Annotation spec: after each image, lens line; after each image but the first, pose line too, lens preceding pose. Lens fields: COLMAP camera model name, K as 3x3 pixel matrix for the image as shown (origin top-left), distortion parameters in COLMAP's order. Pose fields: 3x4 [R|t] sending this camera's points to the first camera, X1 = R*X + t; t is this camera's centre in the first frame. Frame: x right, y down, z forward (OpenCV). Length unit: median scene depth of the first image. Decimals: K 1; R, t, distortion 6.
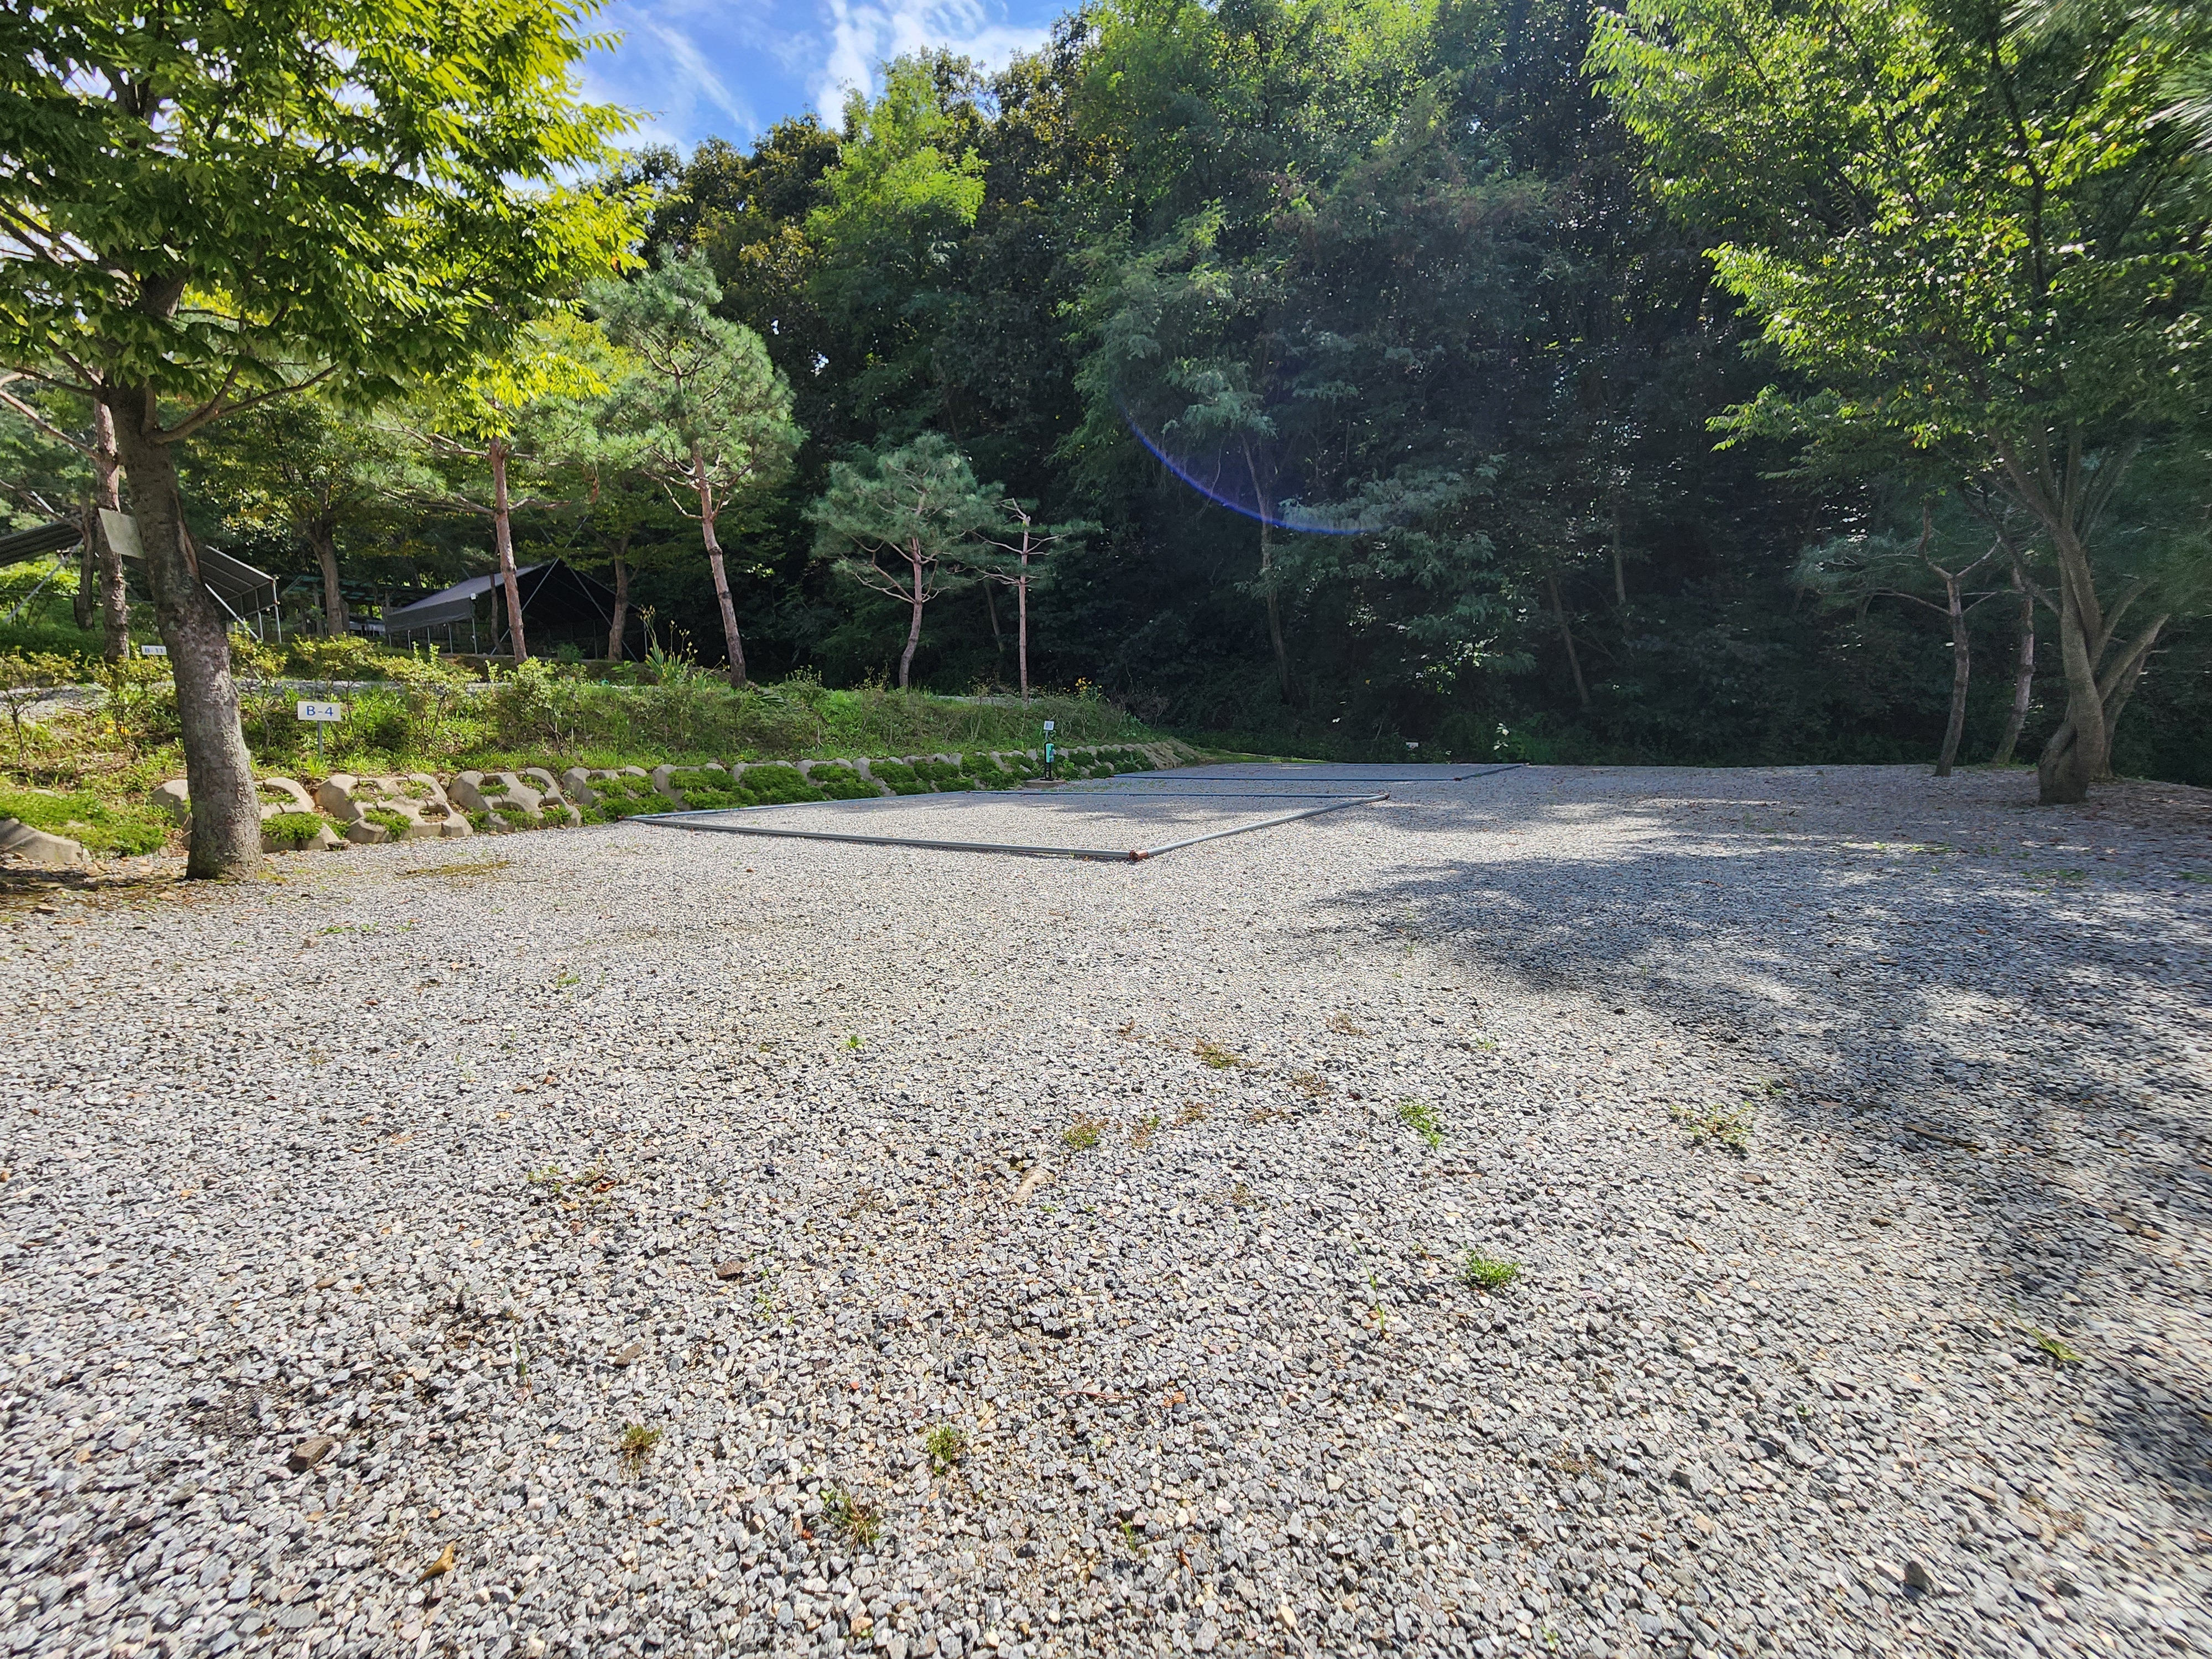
lens RADIAL K [[911.8, 0, 1102.7], [0, 911.8, 813.6], [0, 0, 1]] dist [-0.001997, 0.000488]
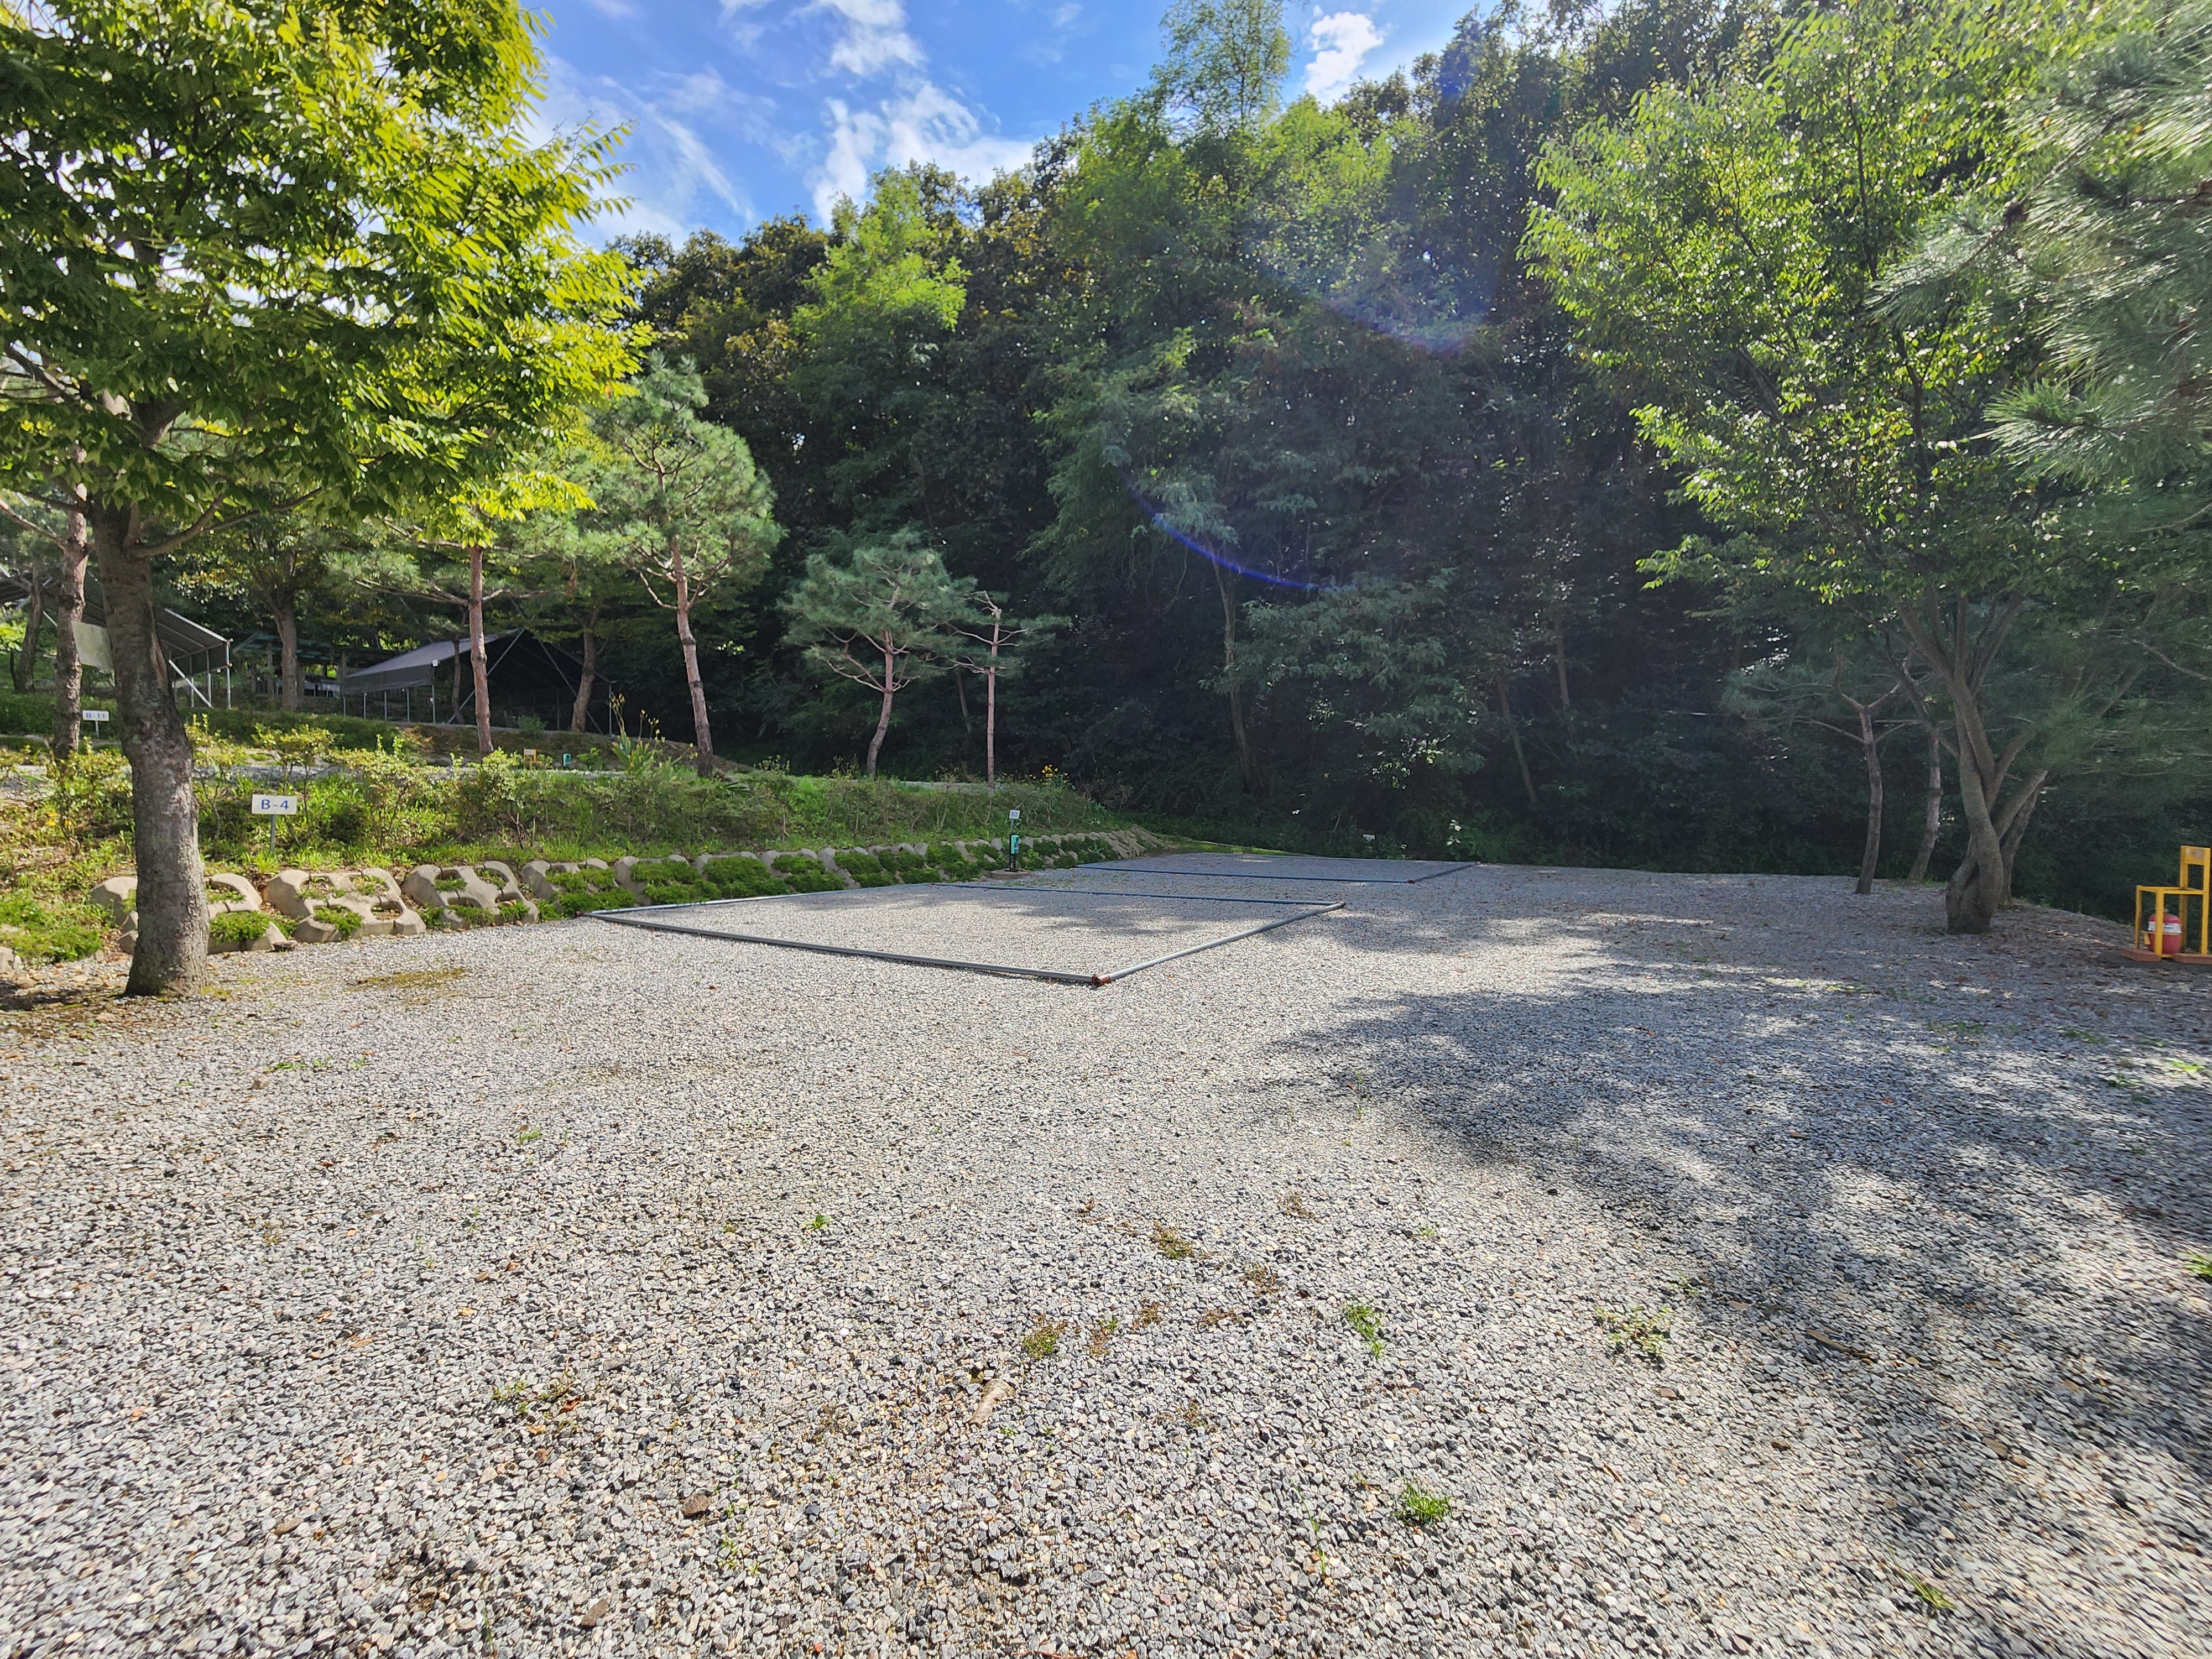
lens RADIAL K [[904.9, 0, 1106.0], [0, 904.9, 829.5], [0, 0, 1]] dist [-0.002457, 0.001300]
pose [[0.998835, 0.021882, 0.043003, -0.005589], [-0.018761, 0.997250, -0.071695, -0.132012], [-0.044454, 0.070805, 0.996499, -0.059534]]
